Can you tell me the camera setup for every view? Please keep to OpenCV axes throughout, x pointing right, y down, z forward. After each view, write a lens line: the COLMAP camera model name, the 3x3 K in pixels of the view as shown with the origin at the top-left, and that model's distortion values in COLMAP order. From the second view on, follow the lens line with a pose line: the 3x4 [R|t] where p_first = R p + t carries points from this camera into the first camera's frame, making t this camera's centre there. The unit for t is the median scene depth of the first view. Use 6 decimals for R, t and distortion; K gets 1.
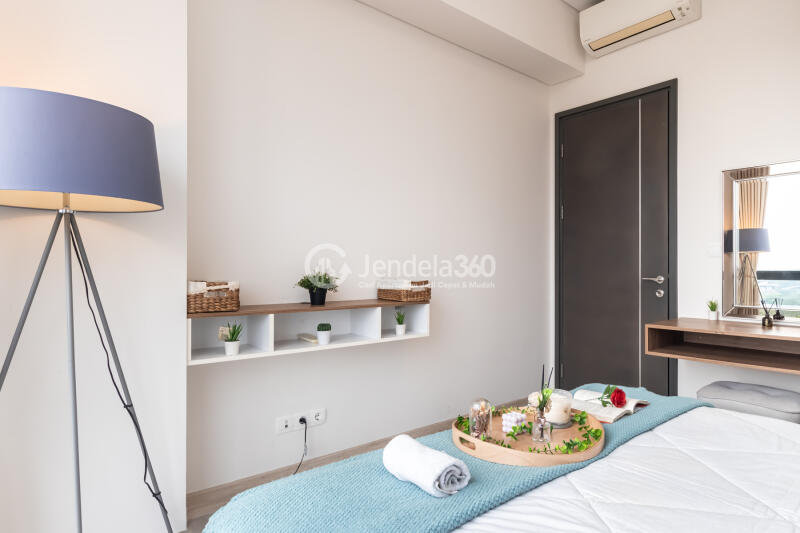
lens RADIAL K [[427.3, 0, 401.2], [0, 427.3, 269.5], [0, 0, 1]] dist [-0.001753, -0.000054]
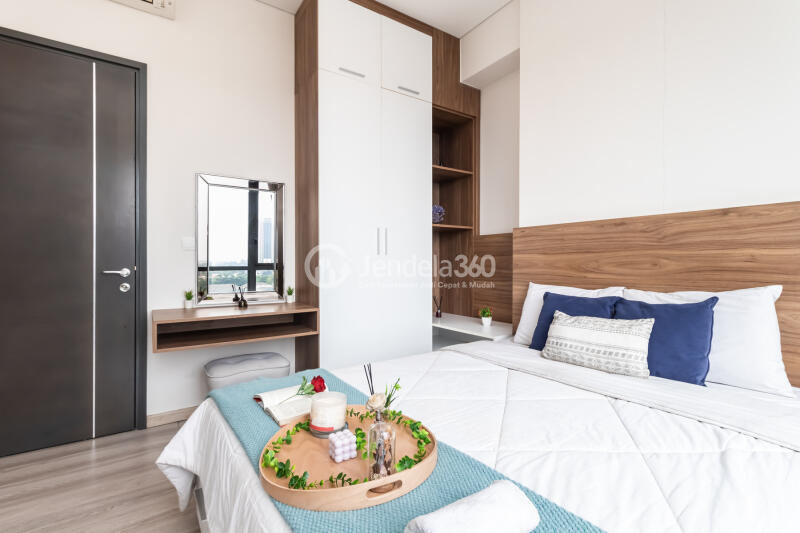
lens RADIAL K [[401.0, 0, 402.0], [0, 401.0, 260.6], [0, 0, 1]] dist [0.007197, 0.000373]
pose [[0.068865, -0.004228, 0.997617, -0.254524], [-0.001895, 0.999989, 0.004369, -0.007884], [-0.997624, -0.002191, 0.068856, 0.399745]]
